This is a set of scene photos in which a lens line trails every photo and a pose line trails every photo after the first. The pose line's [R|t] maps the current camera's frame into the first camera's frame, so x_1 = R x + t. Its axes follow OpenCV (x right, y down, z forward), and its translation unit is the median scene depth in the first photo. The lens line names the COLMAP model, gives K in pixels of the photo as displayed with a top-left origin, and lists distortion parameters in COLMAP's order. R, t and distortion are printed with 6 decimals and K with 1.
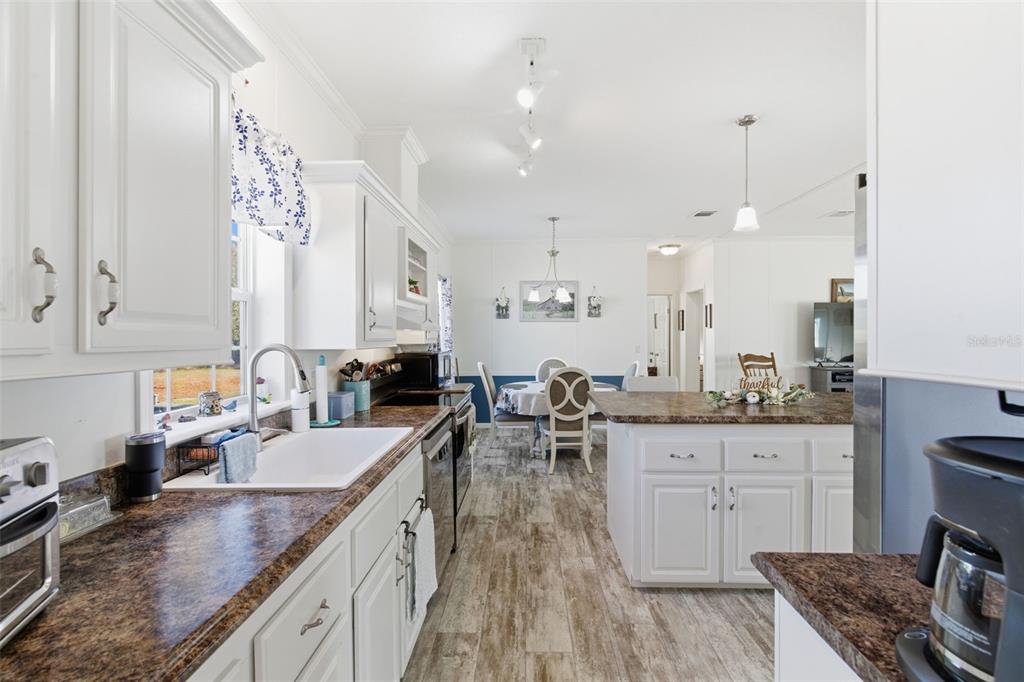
lens RADIAL K [[473.1, 0, 510.2], [0, 473.1, 329.8], [0, 0, 1]] dist [0.000239, 0.000280]
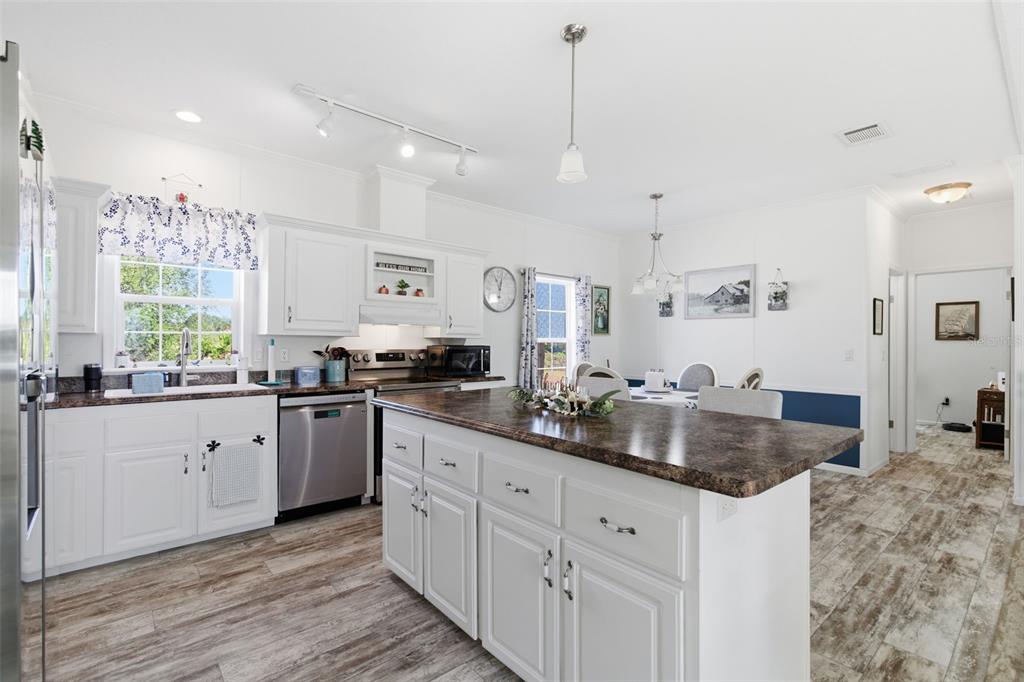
lens RADIAL K [[470.4, 0, 512.0], [0, 470.4, 341.0], [0, 0, 1]] dist [-0.003238, -0.000521]
pose [[0.665989, 0.003125, -0.745955, 0.988013], [-0.000451, 0.999993, 0.003786, 0.041437], [0.745961, -0.002185, 0.665986, 0.435622]]
